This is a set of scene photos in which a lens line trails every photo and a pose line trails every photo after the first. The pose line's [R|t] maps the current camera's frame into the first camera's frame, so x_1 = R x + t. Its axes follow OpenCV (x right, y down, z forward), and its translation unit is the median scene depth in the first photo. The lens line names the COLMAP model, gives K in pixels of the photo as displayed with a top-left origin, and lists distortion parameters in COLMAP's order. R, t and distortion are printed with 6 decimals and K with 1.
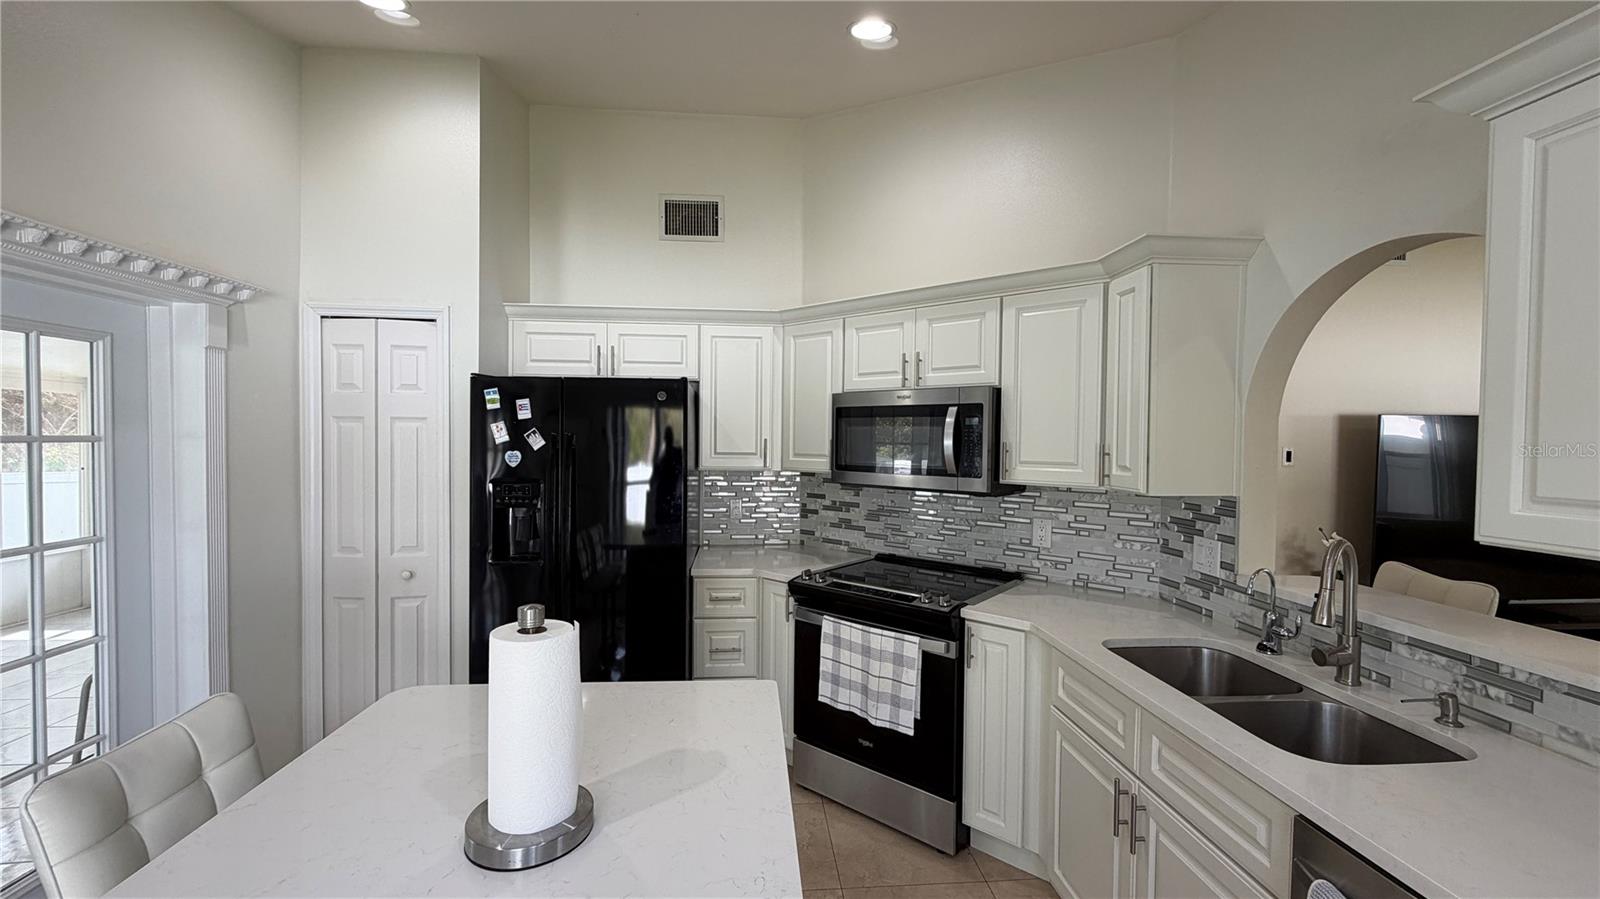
lens RADIAL K [[634.0, 0, 805.0], [0, 634.0, 452.9], [0, 0, 1]] dist [0.000993, -0.000064]
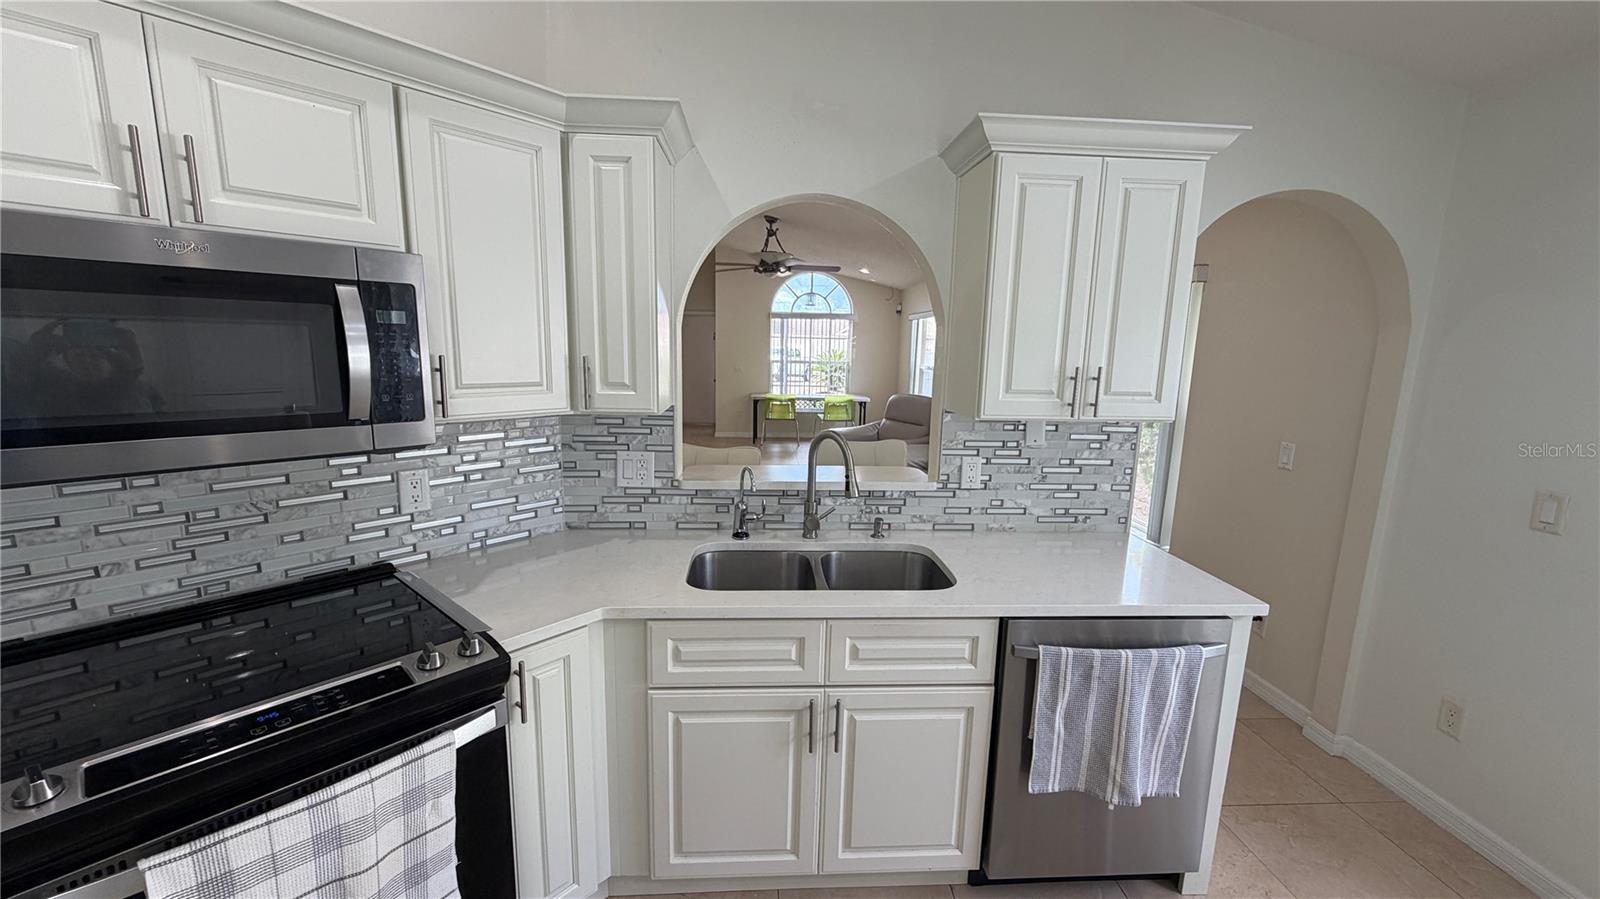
lens RADIAL K [[634.0, 0, 793.8], [0, 634.0, 451.2], [0, 0, 1]] dist [0.000993, -0.000064]
pose [[0.032822, -0.179602, 0.983192, -0.279756], [0.001547, 0.983730, 0.179649, -0.034857], [-0.999460, -0.004375, 0.032566, 0.661382]]
